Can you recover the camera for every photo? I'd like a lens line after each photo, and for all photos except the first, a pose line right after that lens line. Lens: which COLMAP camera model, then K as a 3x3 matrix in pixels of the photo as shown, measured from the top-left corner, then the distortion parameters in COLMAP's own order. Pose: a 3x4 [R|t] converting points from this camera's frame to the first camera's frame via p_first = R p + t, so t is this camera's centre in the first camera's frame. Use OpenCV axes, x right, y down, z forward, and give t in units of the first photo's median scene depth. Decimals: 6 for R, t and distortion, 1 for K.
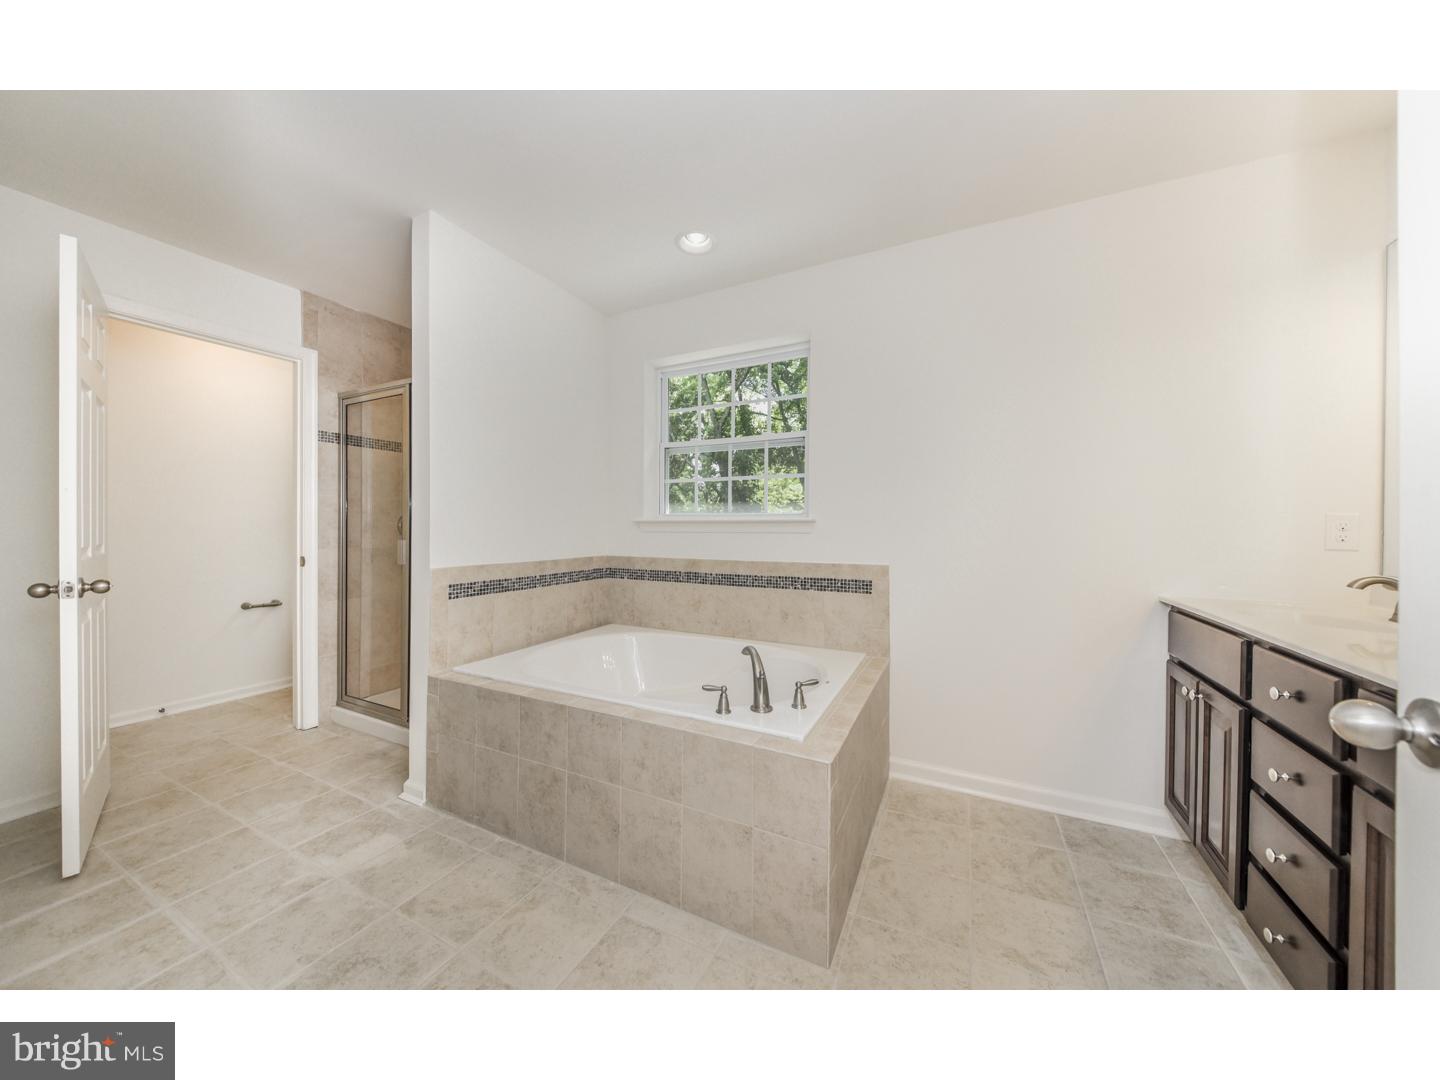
lens RADIAL K [[499.4, 0, 718.2], [0, 499.4, 531.1], [0, 0, 1]] dist [-0.000042, -0.000027]
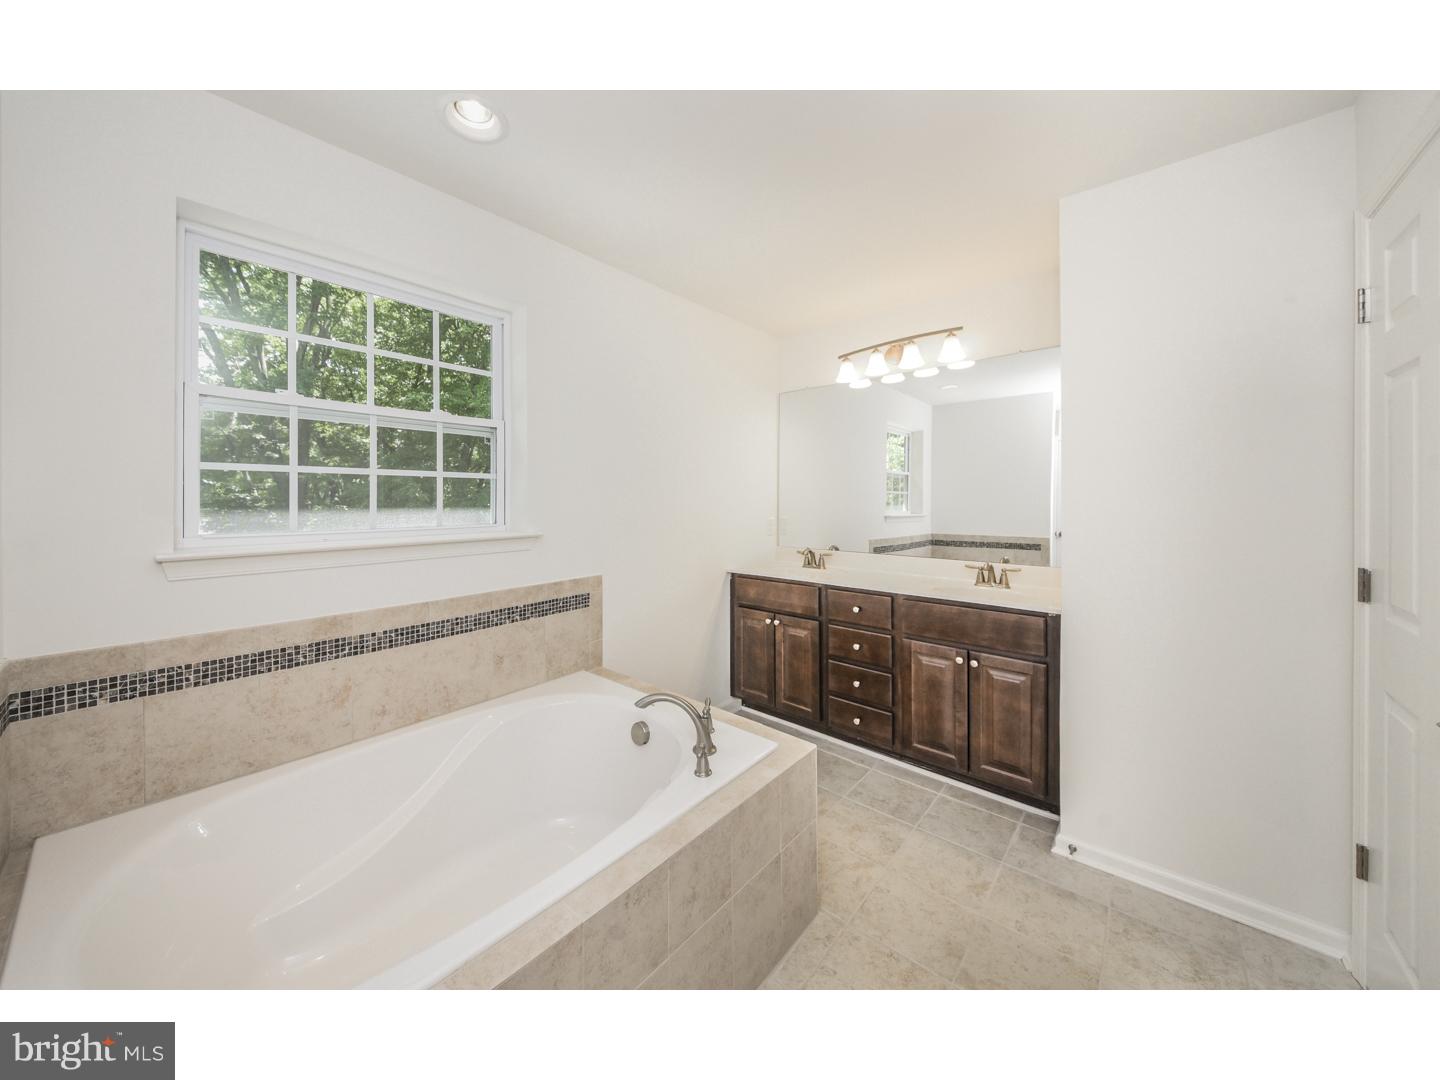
lens RADIAL K [[504.2, 0, 720.7], [0, 504.2, 503.1], [0, 0, 1]] dist [-0.001154, -0.000206]
pose [[0.231801, -0.014504, 0.972655, -0.529808], [0.010600, 0.999867, 0.012384, -0.076900], [-0.972705, 0.007440, 0.231924, 0.483057]]
